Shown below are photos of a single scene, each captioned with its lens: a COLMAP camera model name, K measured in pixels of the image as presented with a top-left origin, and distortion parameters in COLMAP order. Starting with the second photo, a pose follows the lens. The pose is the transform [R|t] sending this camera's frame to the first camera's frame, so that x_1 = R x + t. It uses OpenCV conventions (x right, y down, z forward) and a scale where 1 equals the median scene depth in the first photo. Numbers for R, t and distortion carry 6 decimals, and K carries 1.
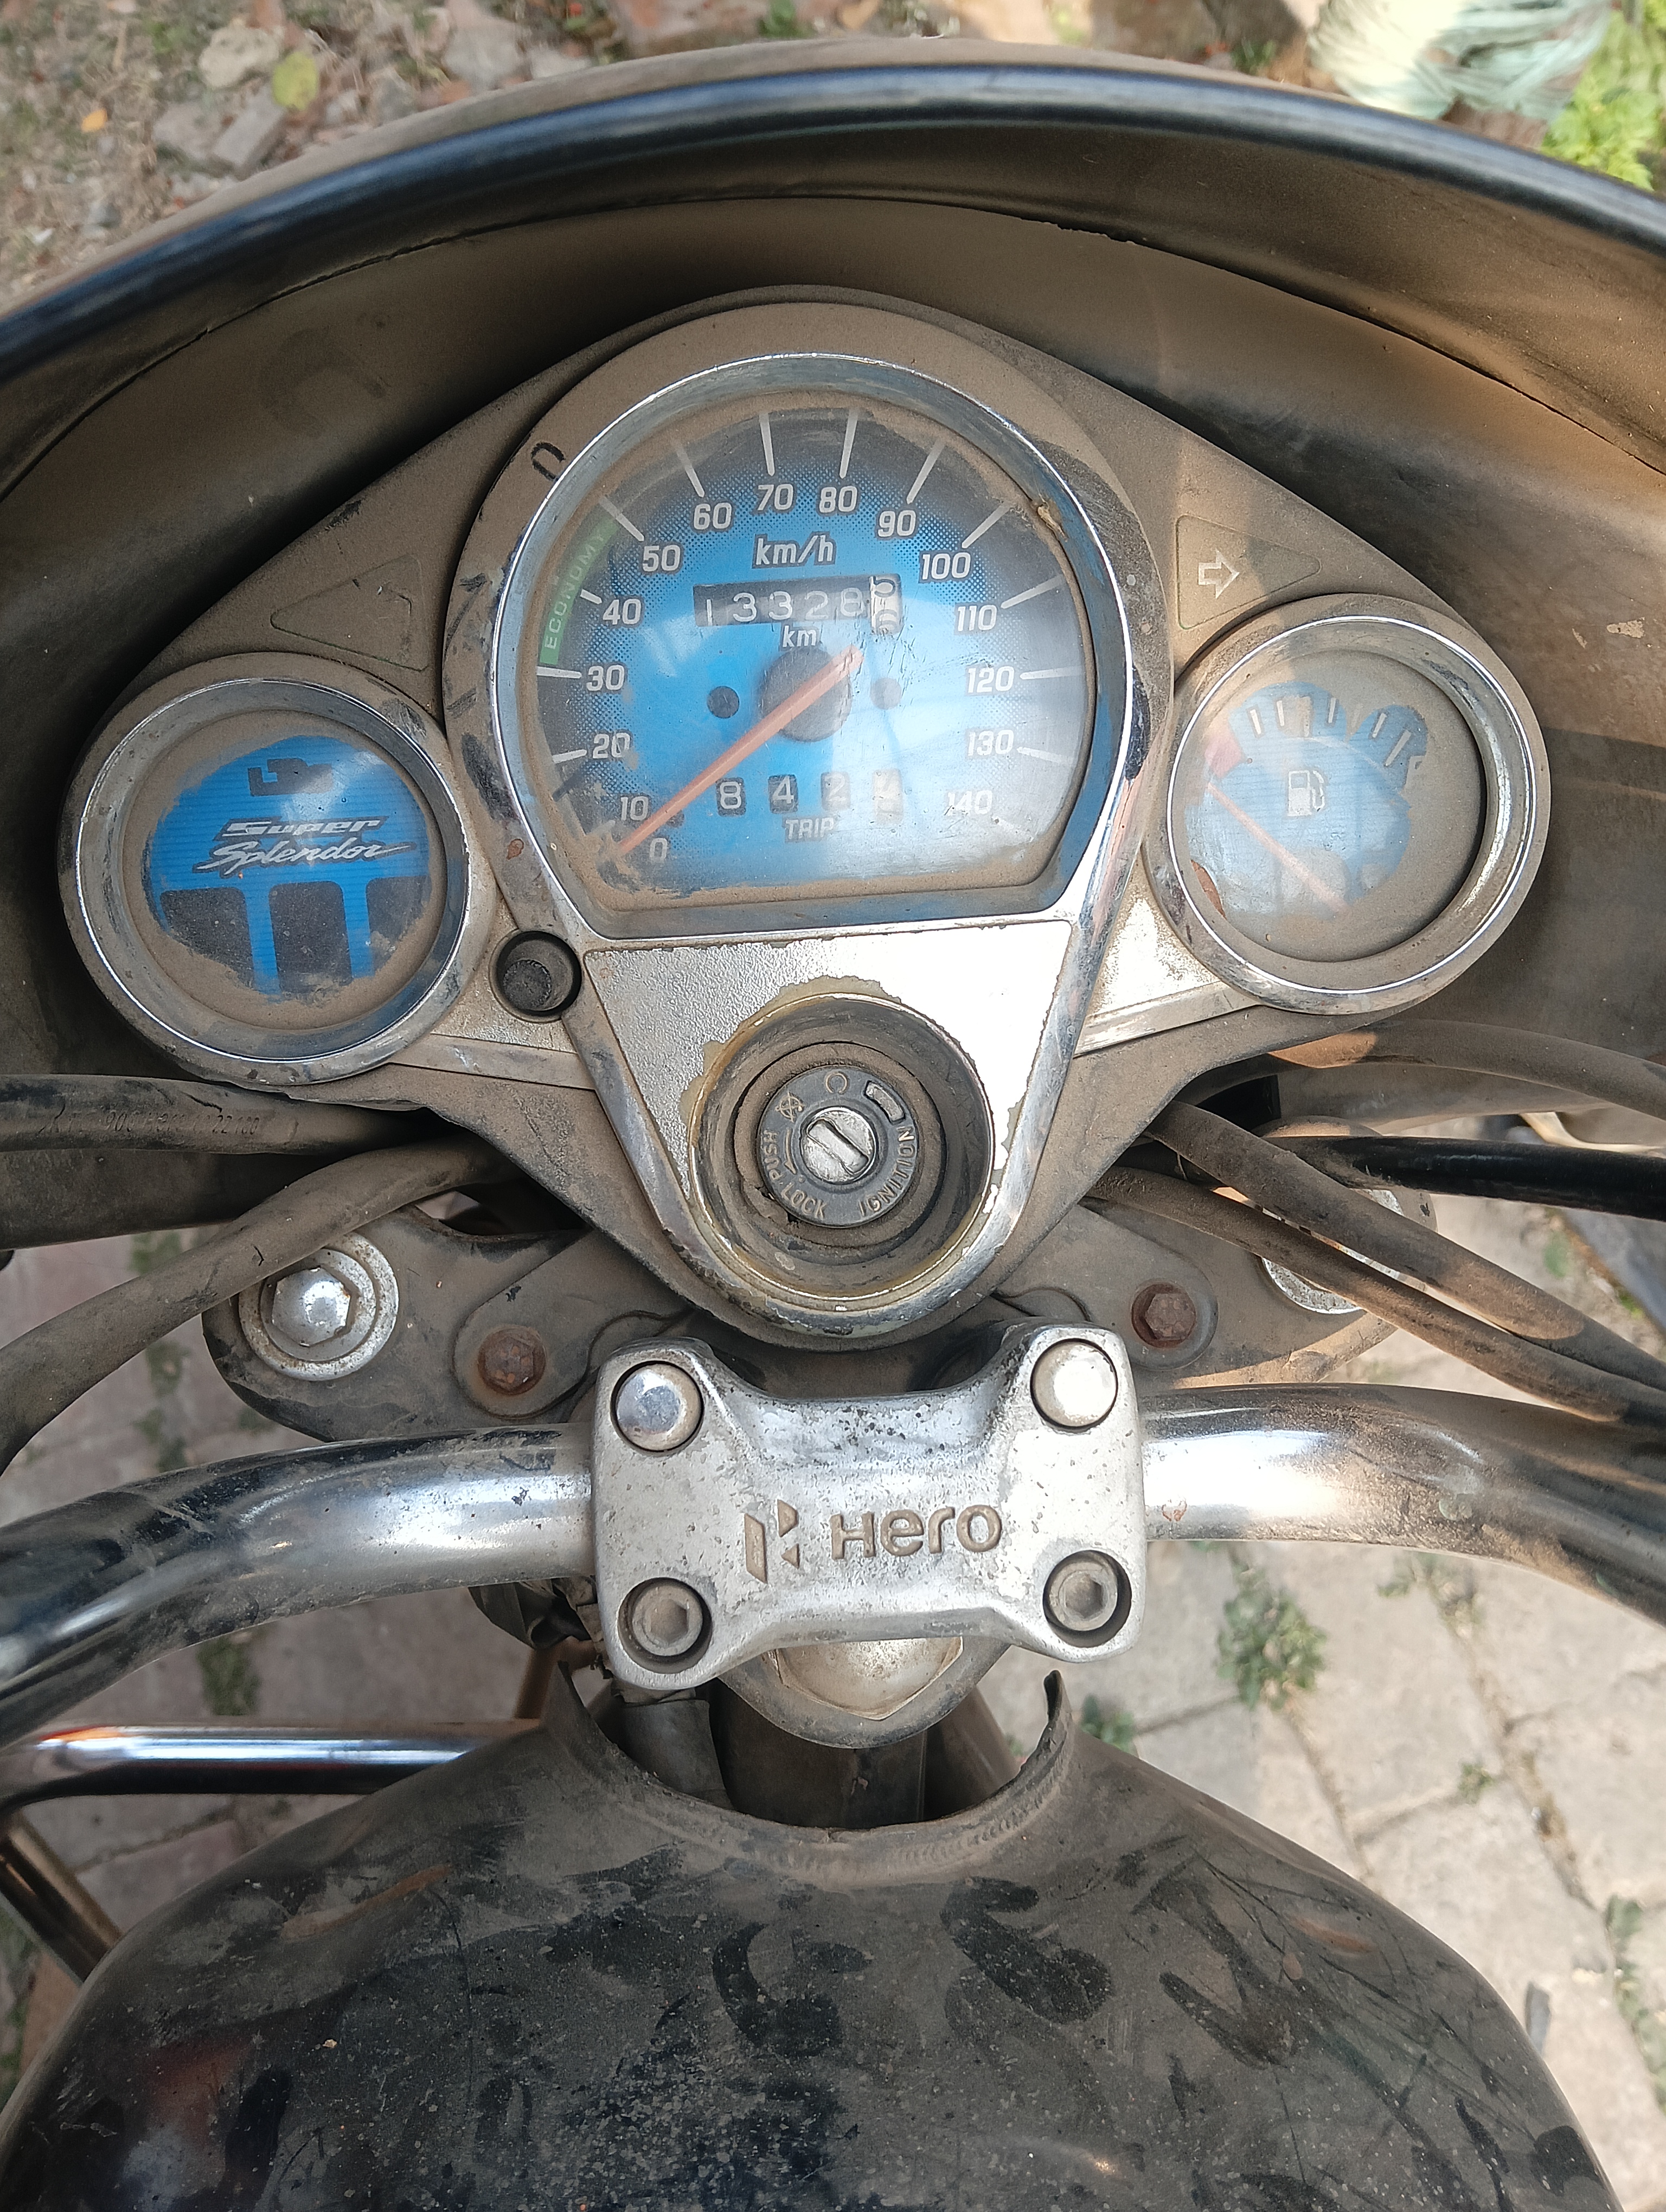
lens RADIAL K [[1788.9, 0, 837.0], [0, 1788.9, 1103.7], [0, 0, 1]] dist [0.047185, -0.110462]
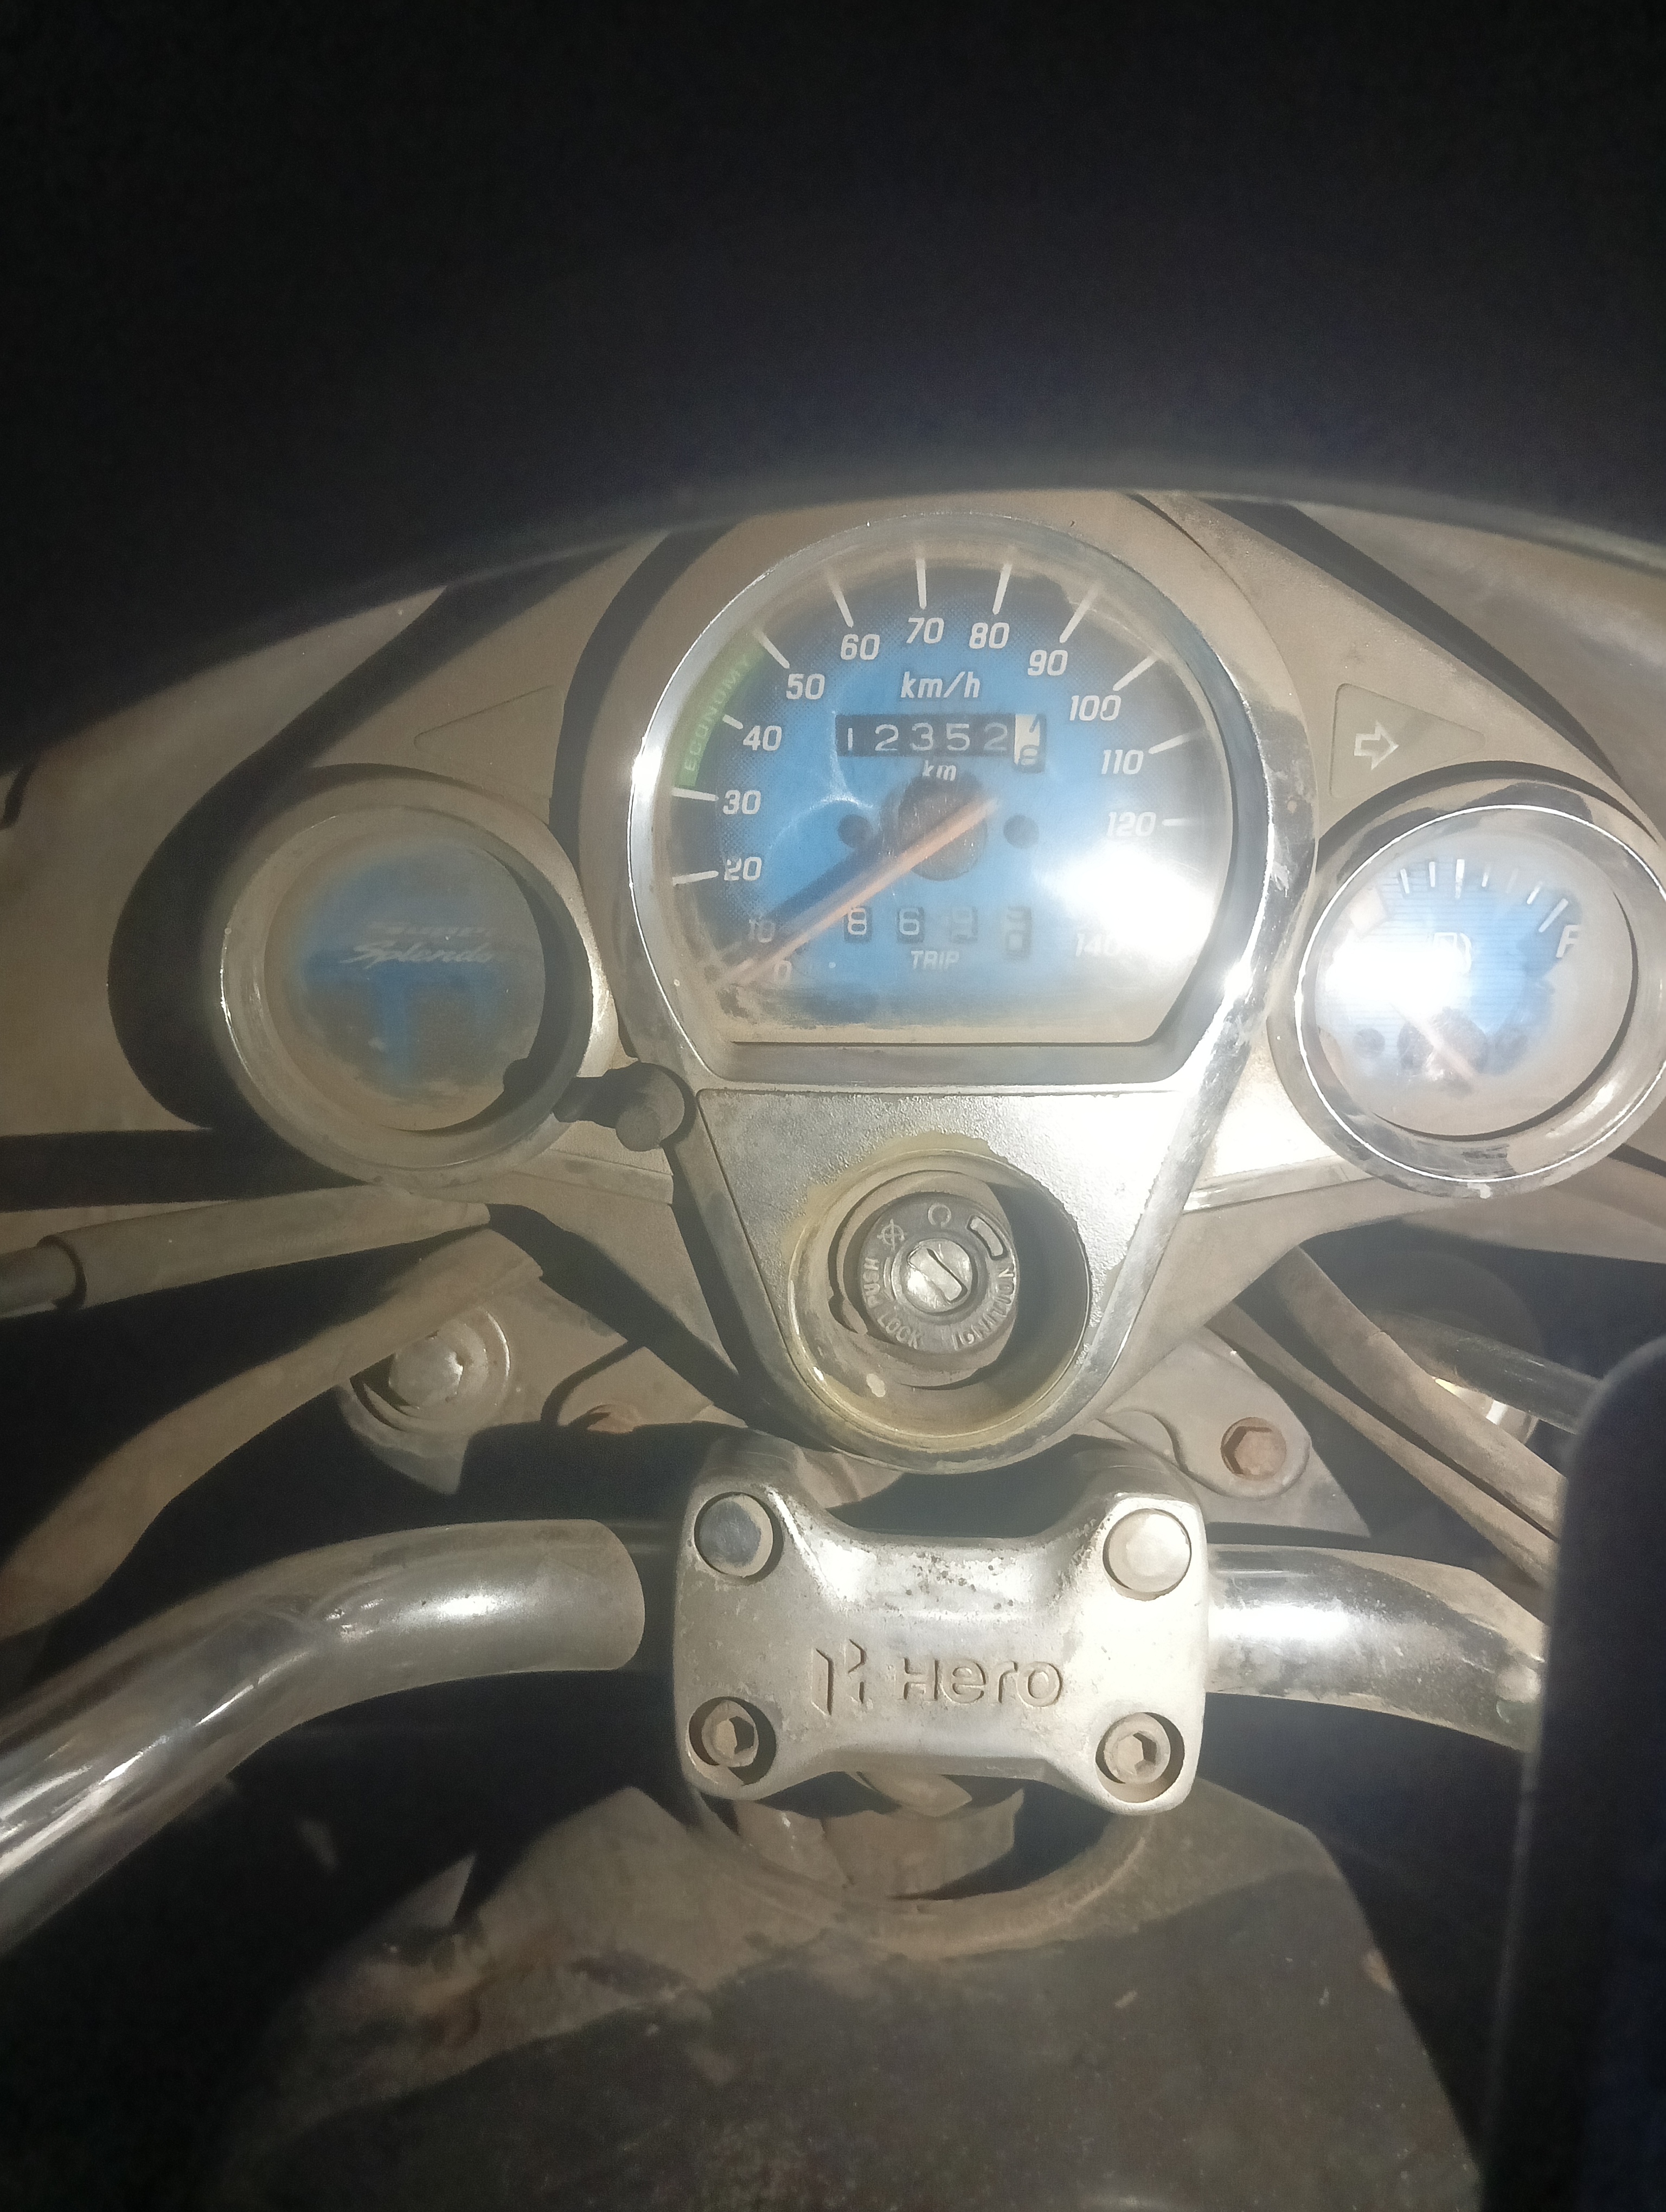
lens RADIAL K [[1826.8, 0, 811.5], [0, 1826.8, 1118.3], [0, 0, 1]] dist [0.072991, -0.239324]
pose [[0.992613, 0.081906, -0.089501, 0.015666], [-0.072117, 0.991573, 0.107616, -0.177532], [0.097561, -0.100366, 0.990156, -0.025509]]
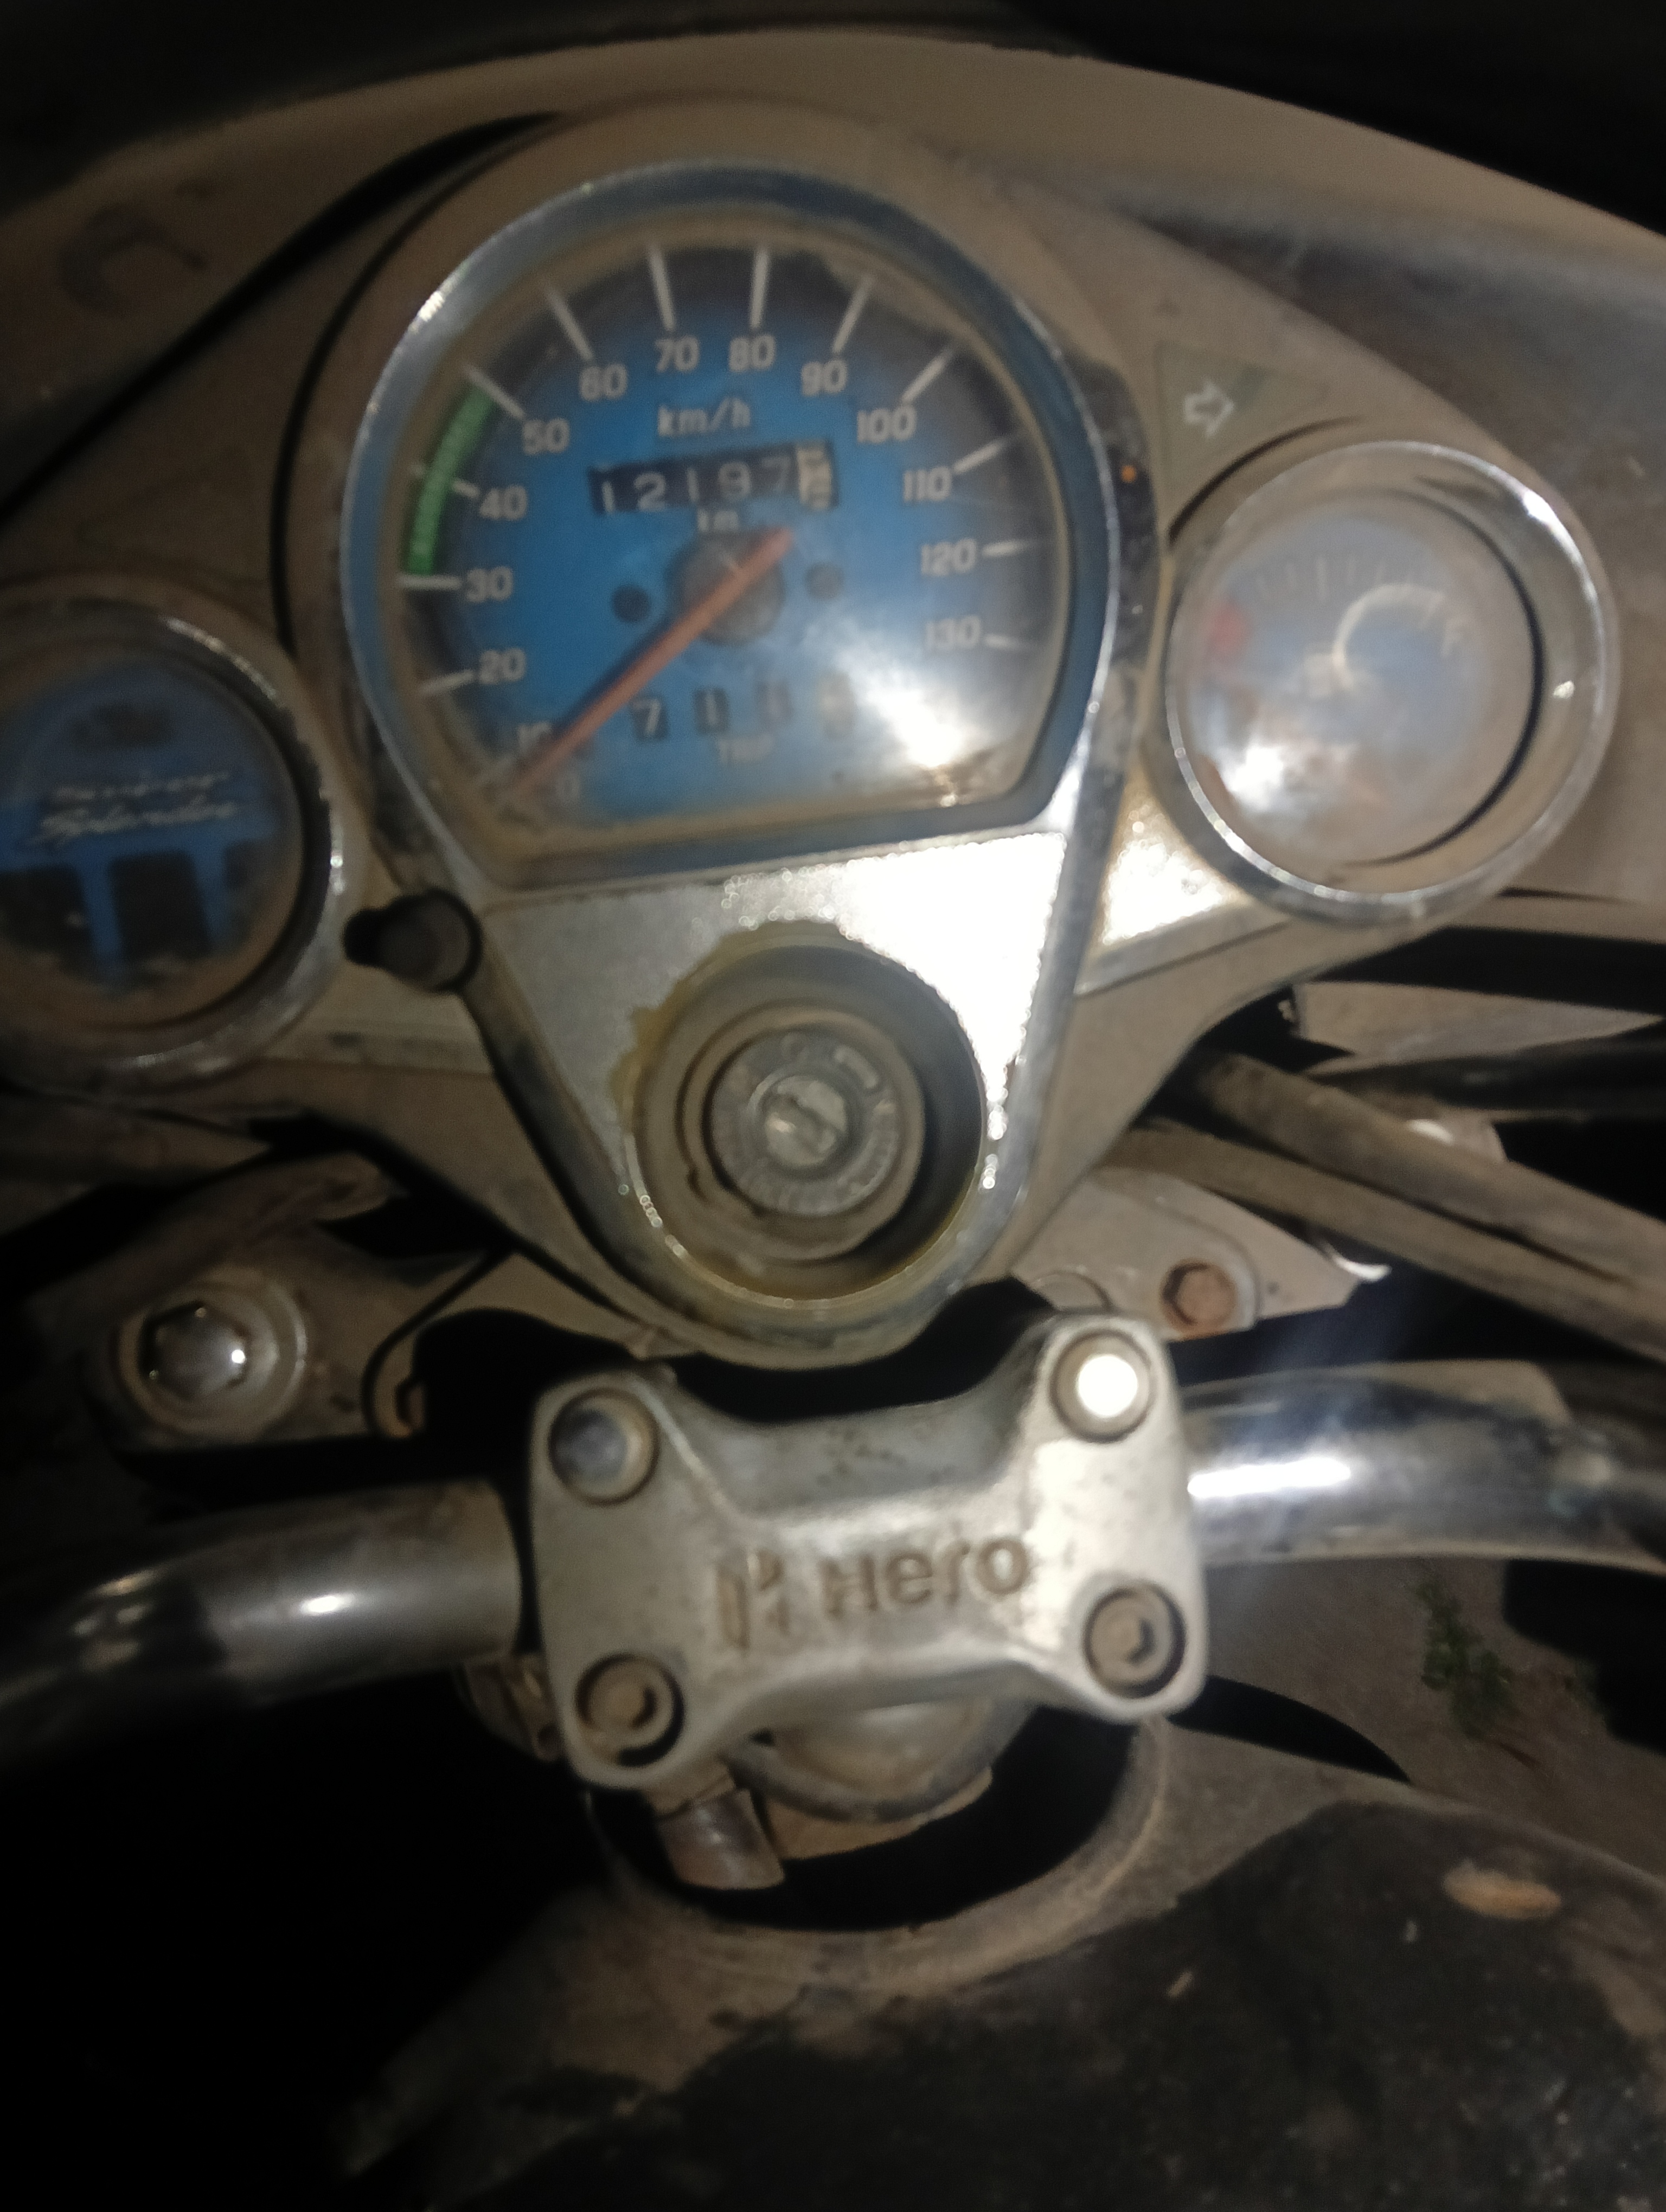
lens RADIAL K [[1826.8, 0, 835.4], [0, 1826.8, 1119.9], [0, 0, 1]] dist [0.072991, -0.239324]
pose [[0.997800, -0.066281, 0.000965, 0.015284], [0.066275, 0.997786, 0.005480, 0.019114], [-0.001327, -0.005404, 0.999985, 0.140941]]
